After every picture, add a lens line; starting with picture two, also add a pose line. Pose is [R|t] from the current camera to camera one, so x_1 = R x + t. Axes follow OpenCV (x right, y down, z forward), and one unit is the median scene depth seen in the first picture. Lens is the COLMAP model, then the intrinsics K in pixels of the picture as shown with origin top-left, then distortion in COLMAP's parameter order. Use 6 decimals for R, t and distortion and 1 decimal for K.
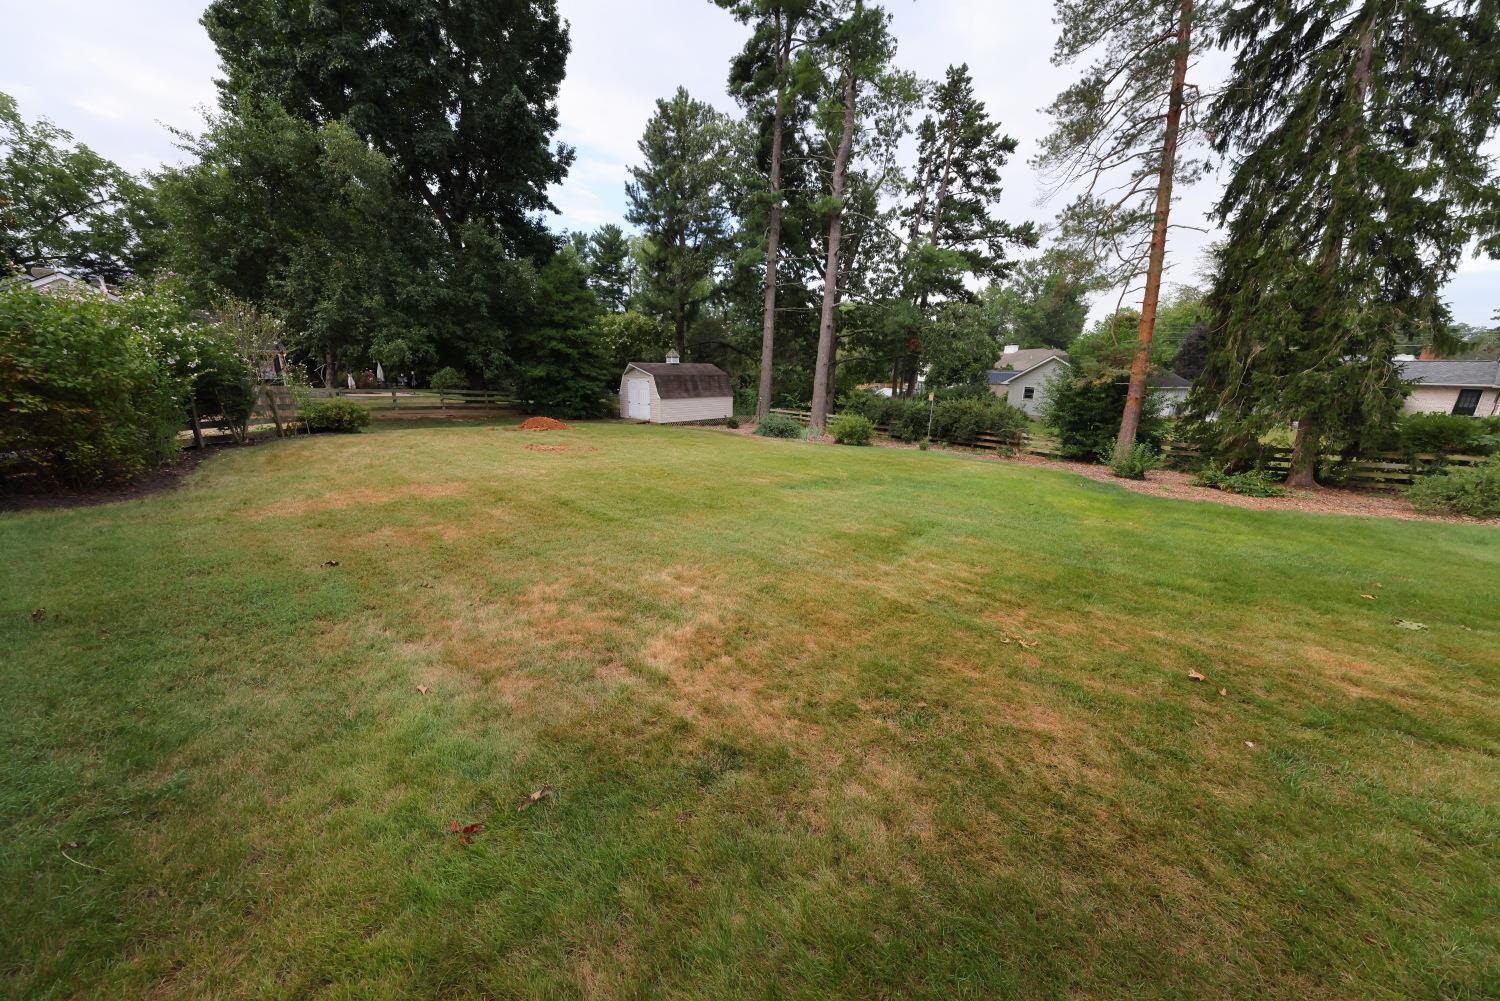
lens RADIAL K [[538.7, 0, 742.1], [0, 538.7, 530.6], [0, 0, 1]] dist [-0.000124, 0.000228]
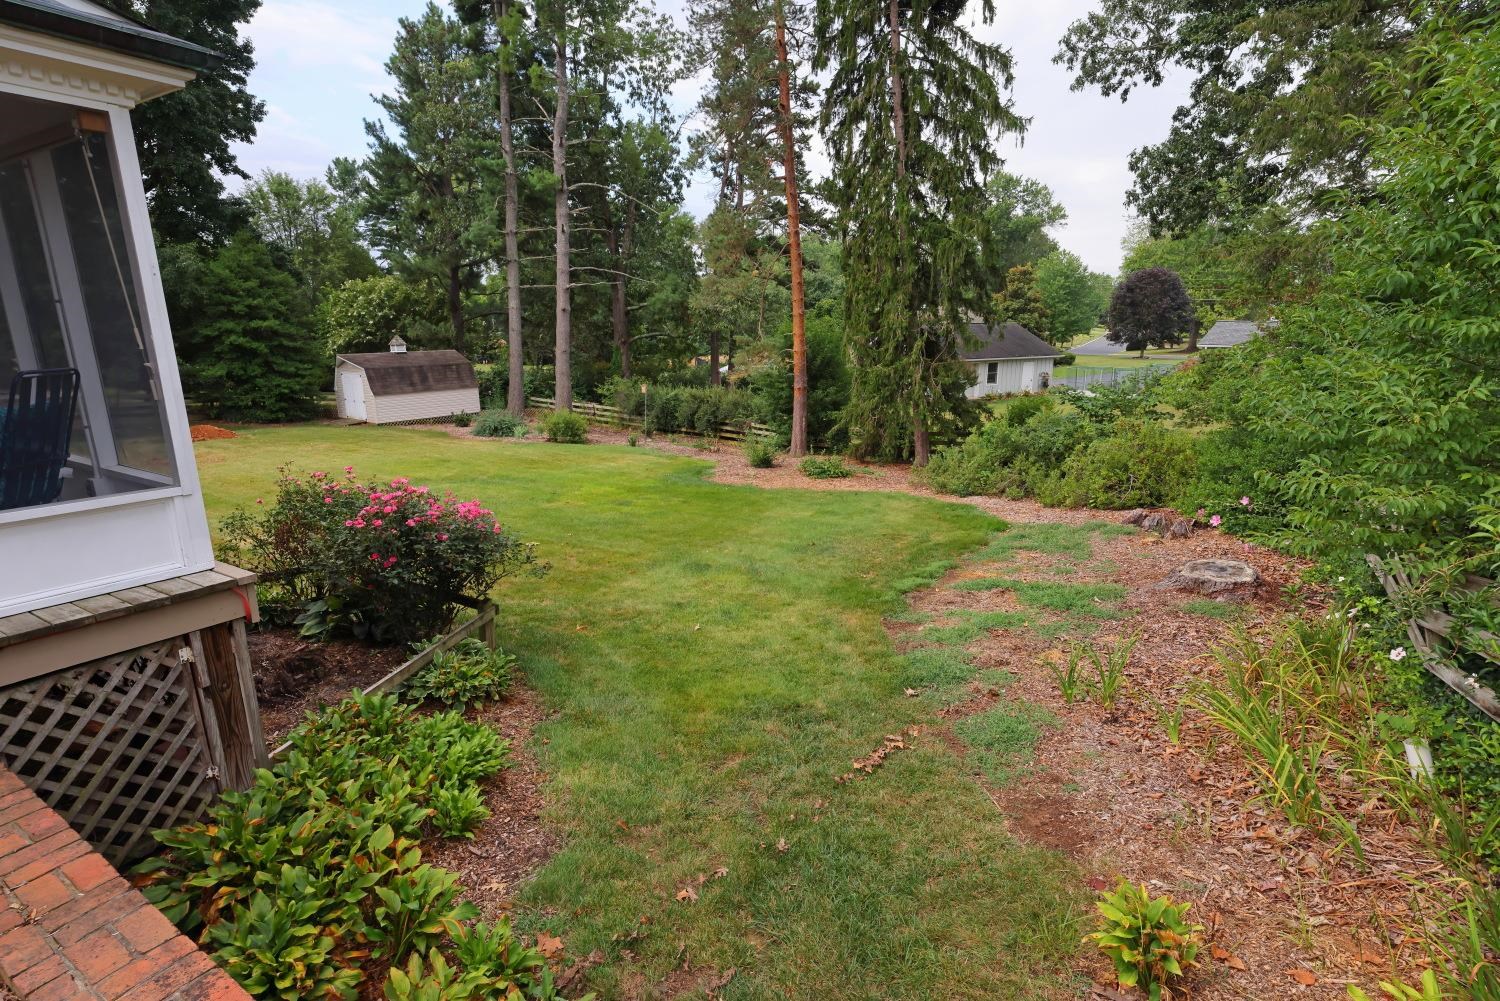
lens RADIAL K [[777.2, 0, 749.0], [0, 777.2, 539.0], [0, 0, 1]] dist [-0.000181, 0.000009]
pose [[0.992188, -0.053640, 0.112628, 0.265694], [0.056094, 0.998250, -0.018725, 0.037605], [-0.111426, 0.024896, 0.993461, -0.272583]]
